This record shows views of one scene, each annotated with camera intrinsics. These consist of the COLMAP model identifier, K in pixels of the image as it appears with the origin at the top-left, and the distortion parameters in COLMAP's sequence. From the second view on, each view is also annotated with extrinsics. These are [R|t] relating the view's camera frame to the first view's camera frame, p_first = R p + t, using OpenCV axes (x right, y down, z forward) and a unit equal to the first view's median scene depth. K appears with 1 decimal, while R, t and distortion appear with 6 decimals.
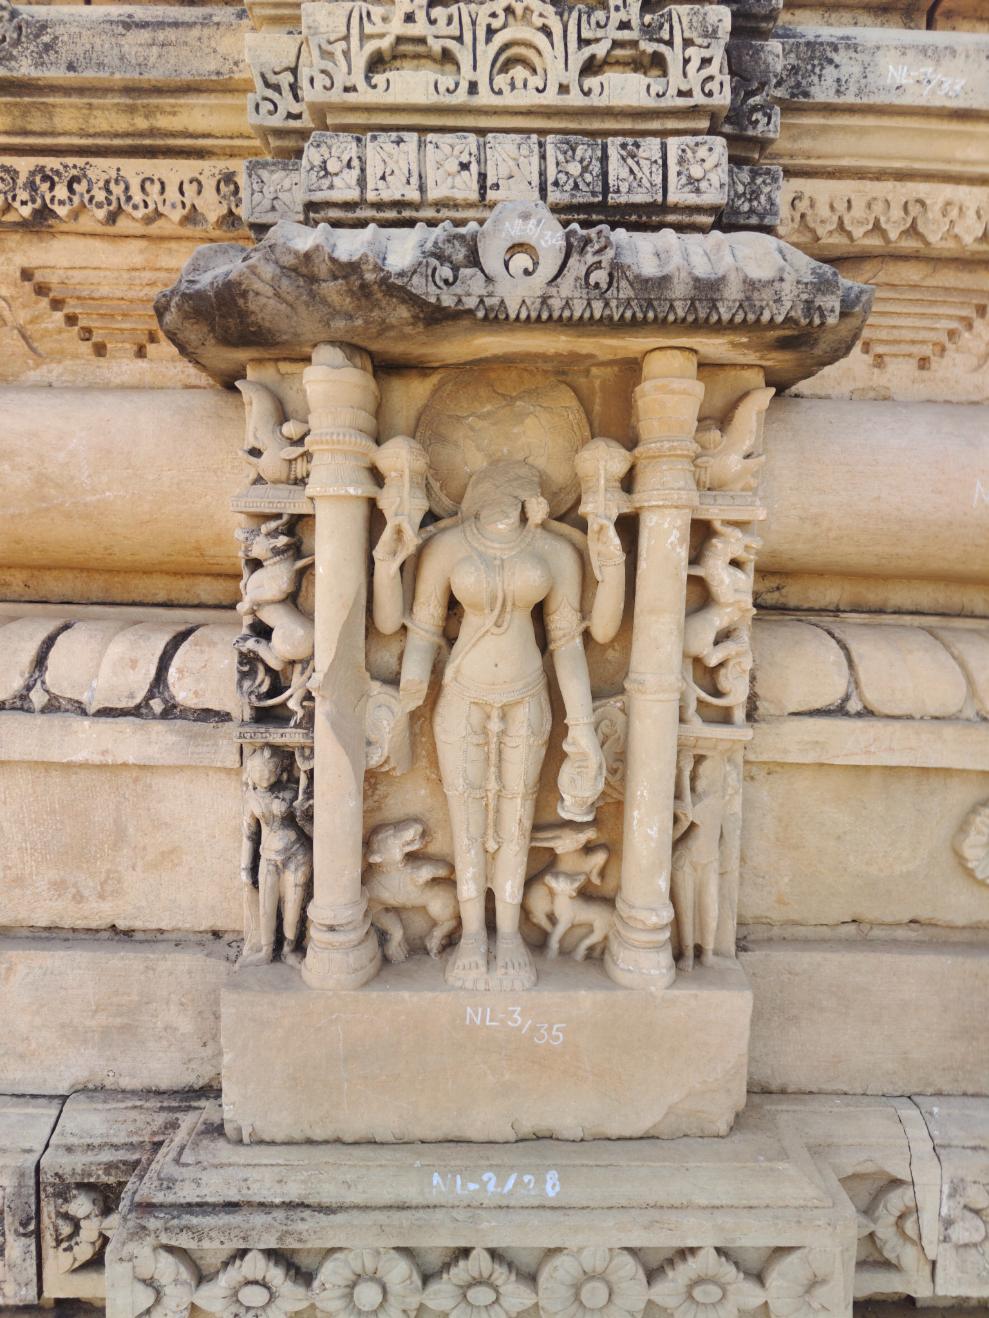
lens RADIAL K [[926.1, 0, 494.5], [0, 926.1, 659.0], [0, 0, 1]] dist [0.006990, 0.001396]
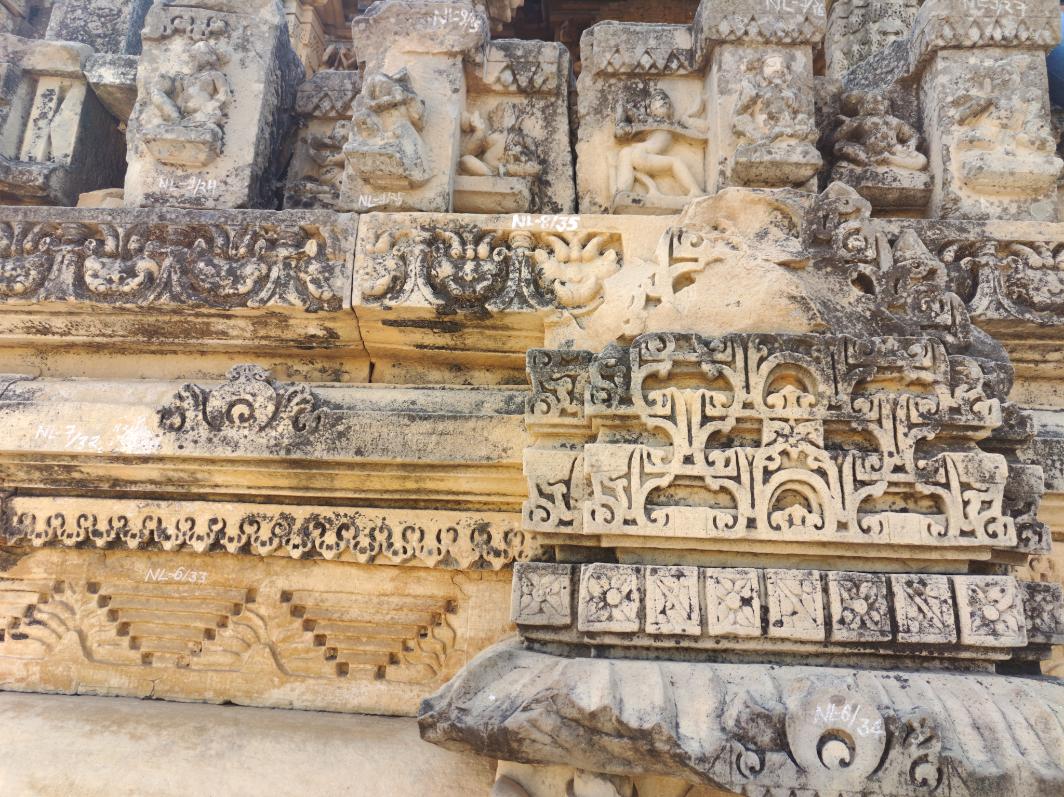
lens RADIAL K [[747.6, 0, 532.0], [0, 747.6, 398.5], [0, 0, 1]] dist [0.006990, 0.001396]
pose [[0.996664, 0.017794, -0.079656, -0.198456], [-0.042766, 0.945103, -0.323962, -0.465331], [0.069518, 0.326288, 0.942711, 0.163859]]
